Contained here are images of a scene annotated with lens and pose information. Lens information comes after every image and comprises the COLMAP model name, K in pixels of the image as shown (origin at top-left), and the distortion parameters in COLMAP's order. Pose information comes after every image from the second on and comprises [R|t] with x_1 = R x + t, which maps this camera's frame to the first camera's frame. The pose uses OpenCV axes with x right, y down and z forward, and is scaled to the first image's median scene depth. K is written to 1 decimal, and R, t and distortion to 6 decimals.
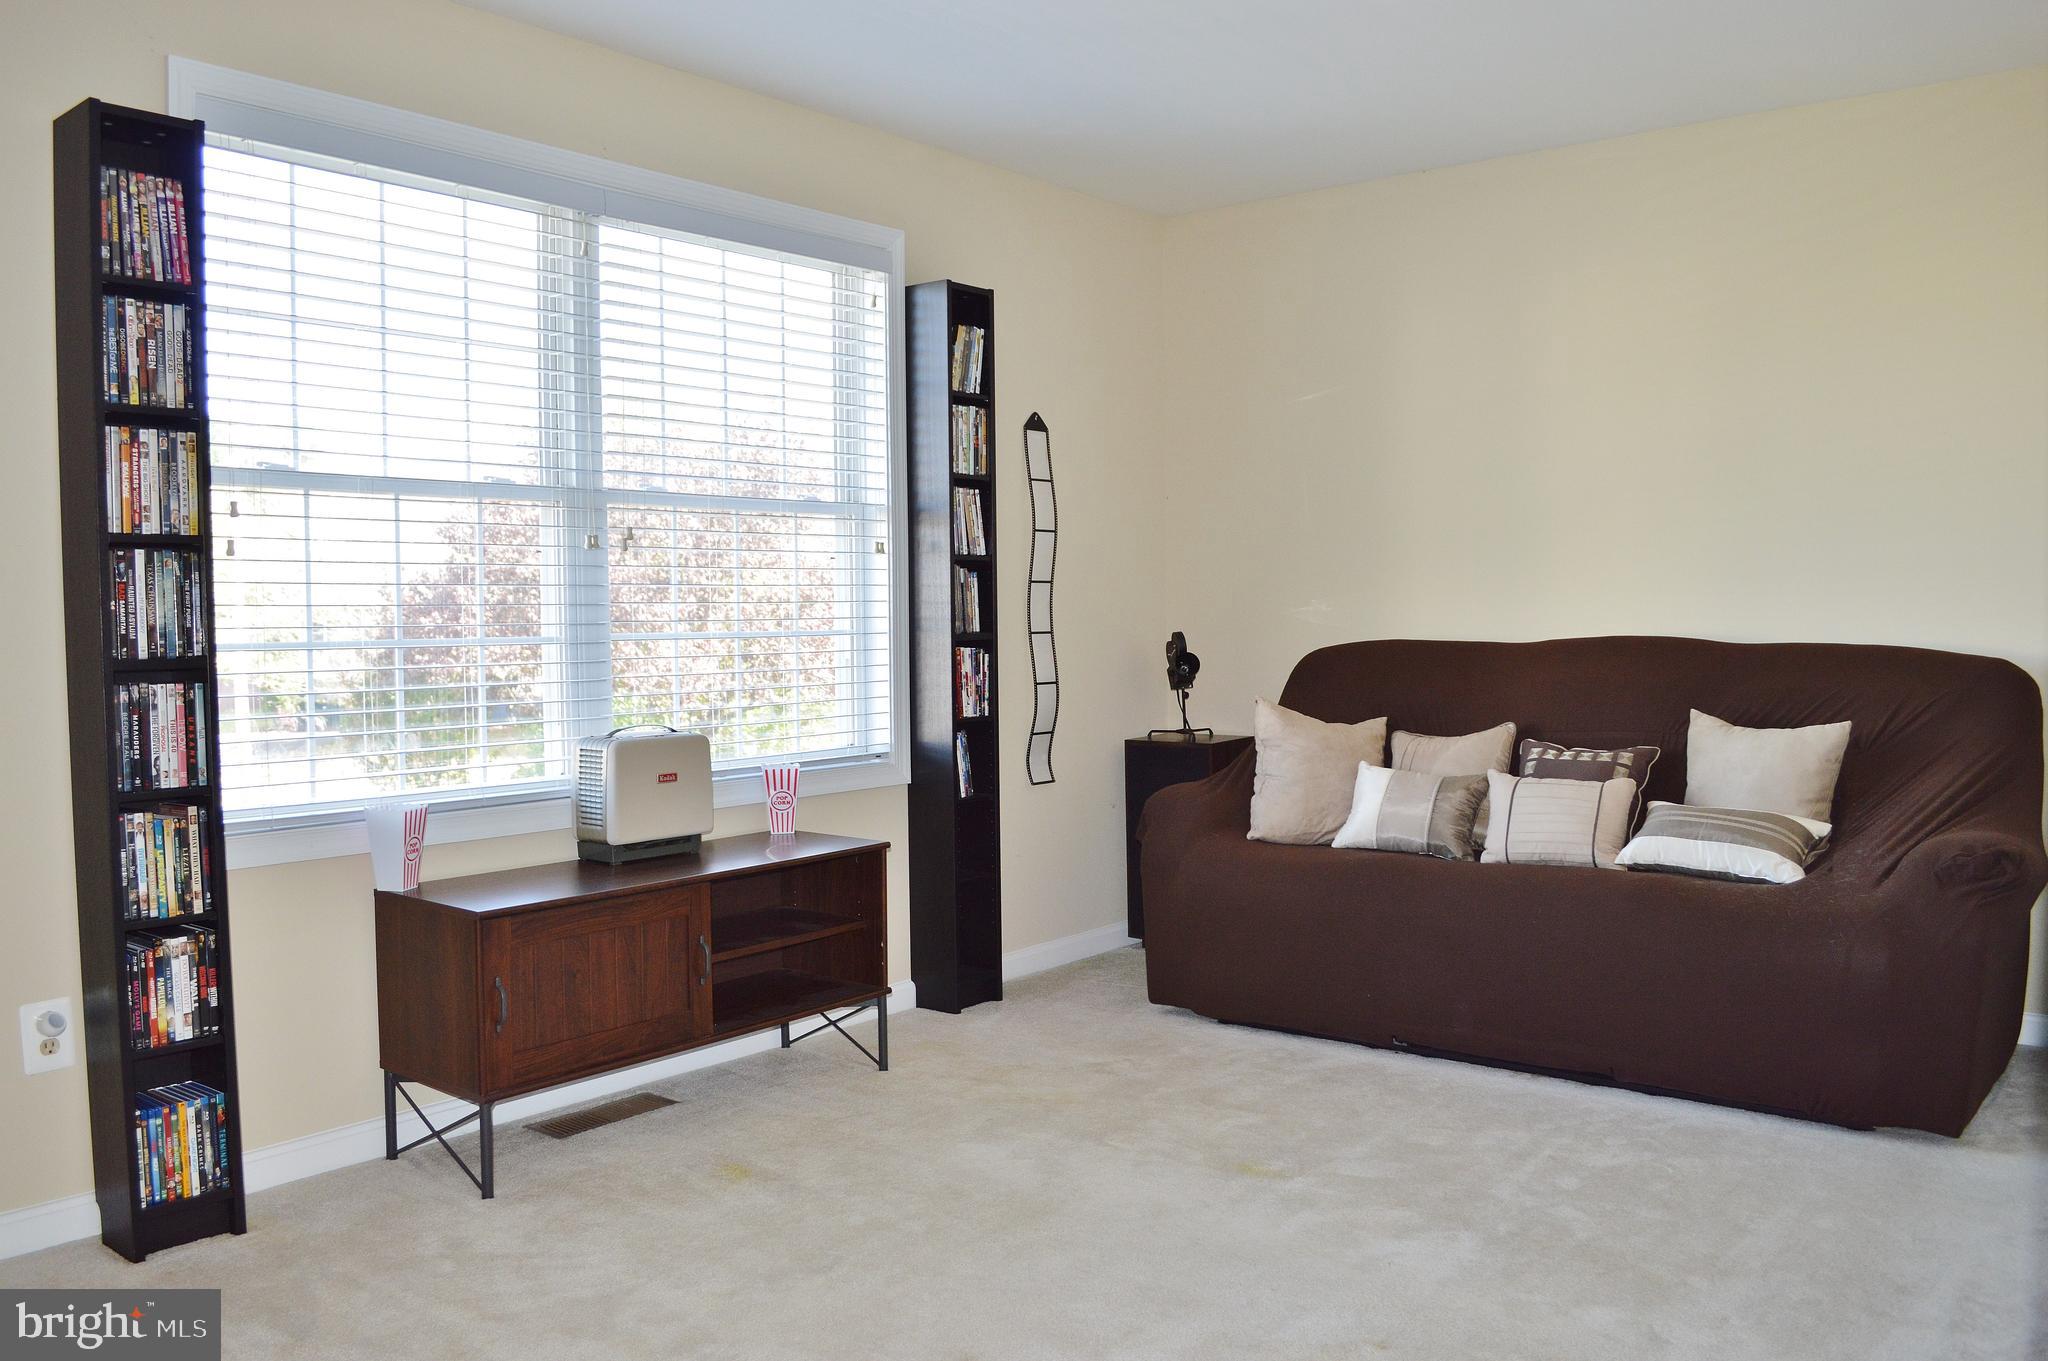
lens RADIAL K [[1634.8, 0, 1022.6], [0, 1634.8, 687.4], [0, 0, 1]] dist [-0.087573, 0.017487]
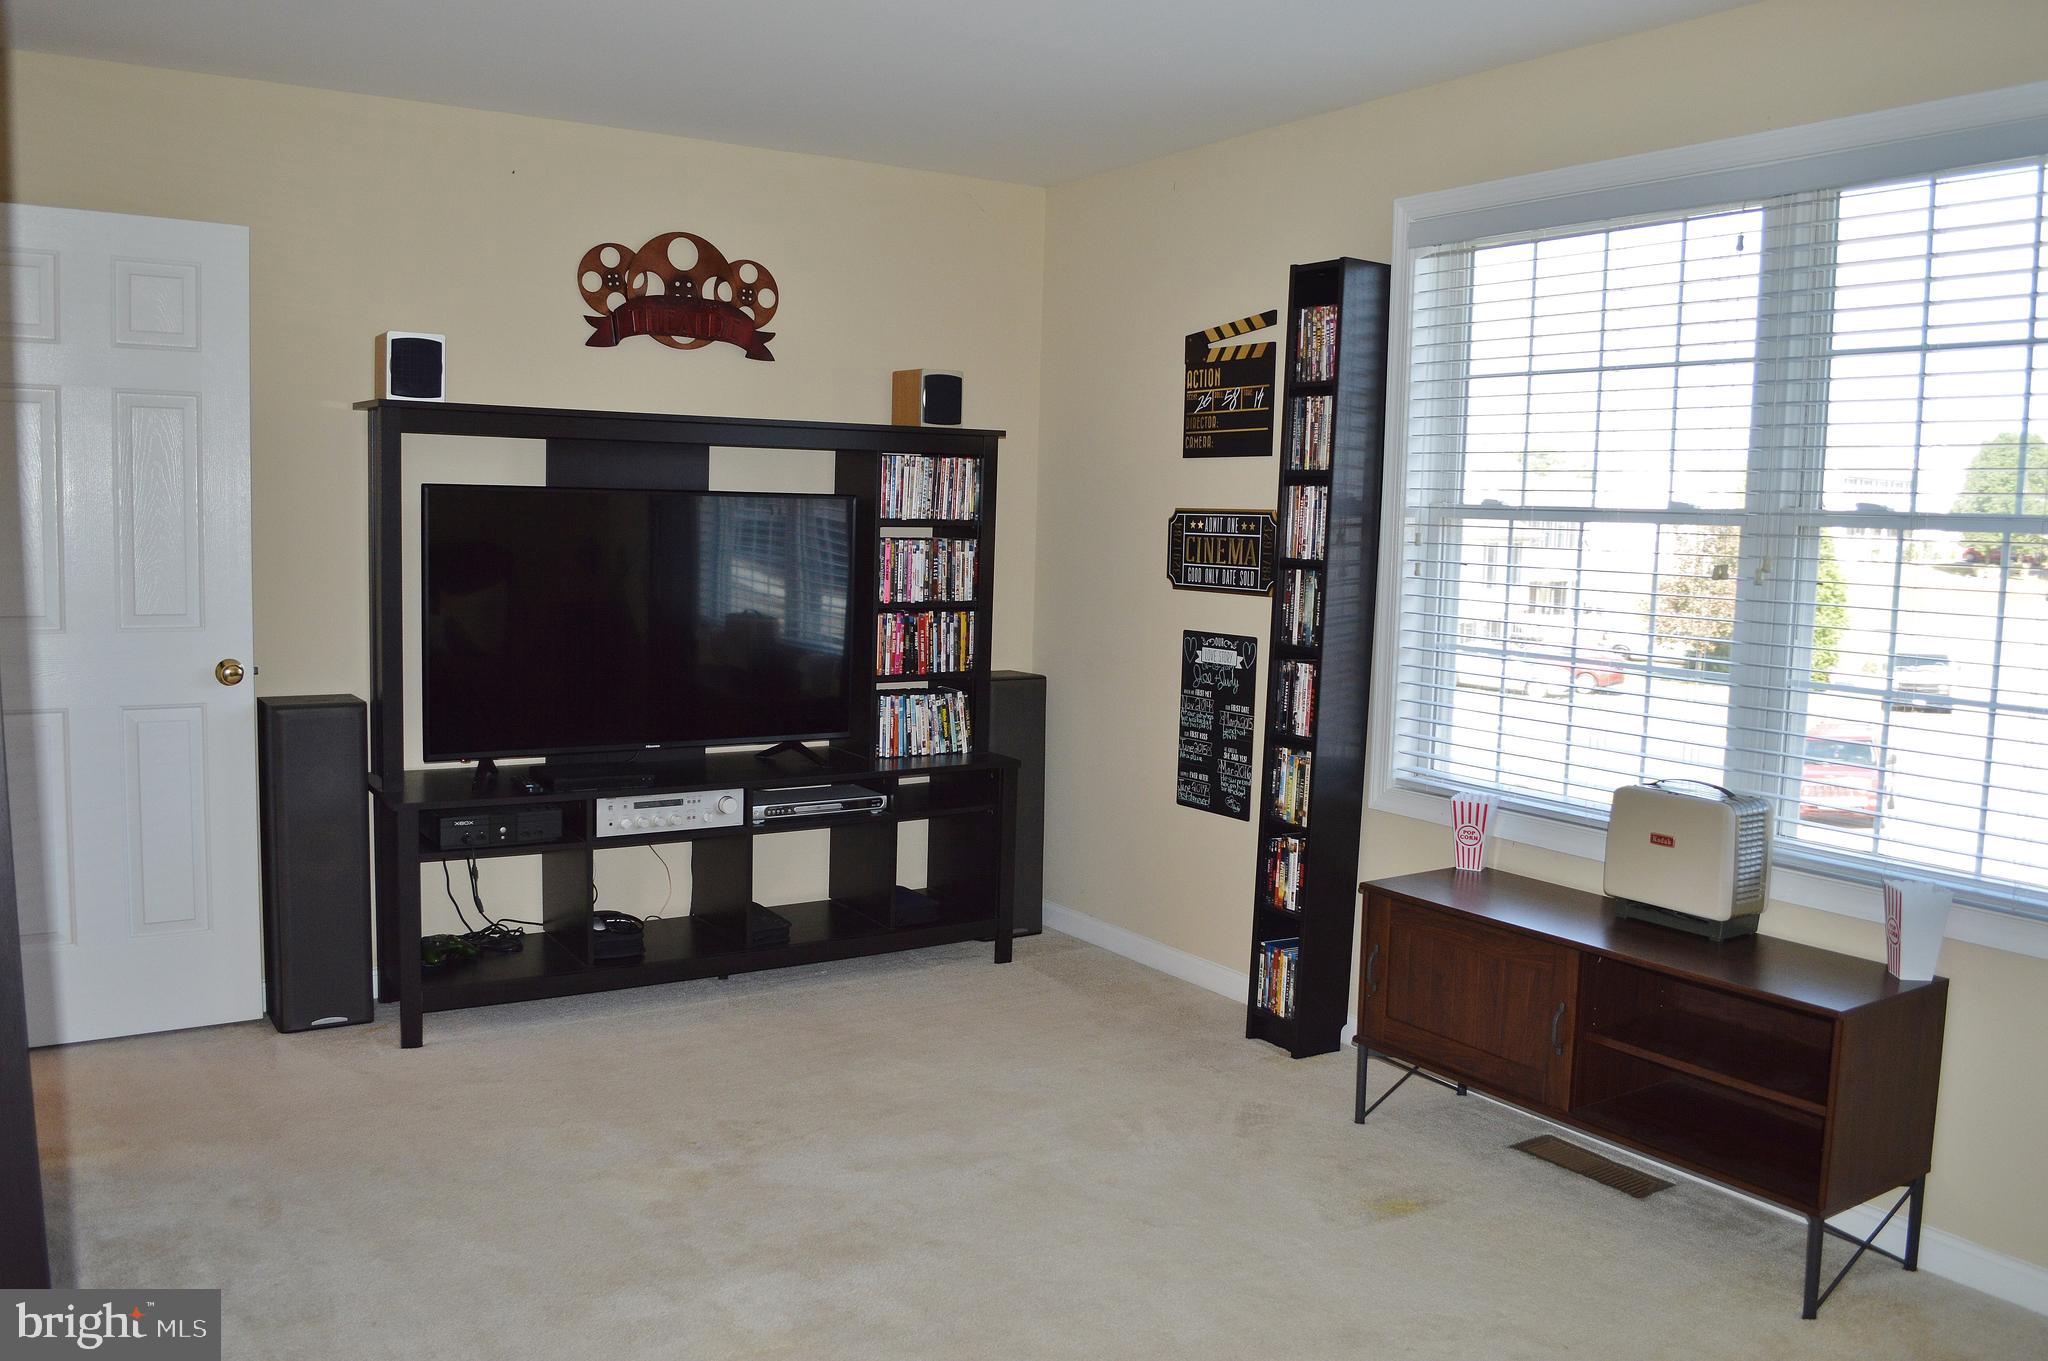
lens RADIAL K [[1634.8, 0, 1031.8], [0, 1634.8, 695.9], [0, 0, 1]] dist [-0.087573, 0.017487]
pose [[-0.292015, 0.103411, -0.950807, 0.936256], [-0.075028, 0.988597, 0.130564, -0.146875], [0.953466, 0.109464, -0.280927, 1.183776]]
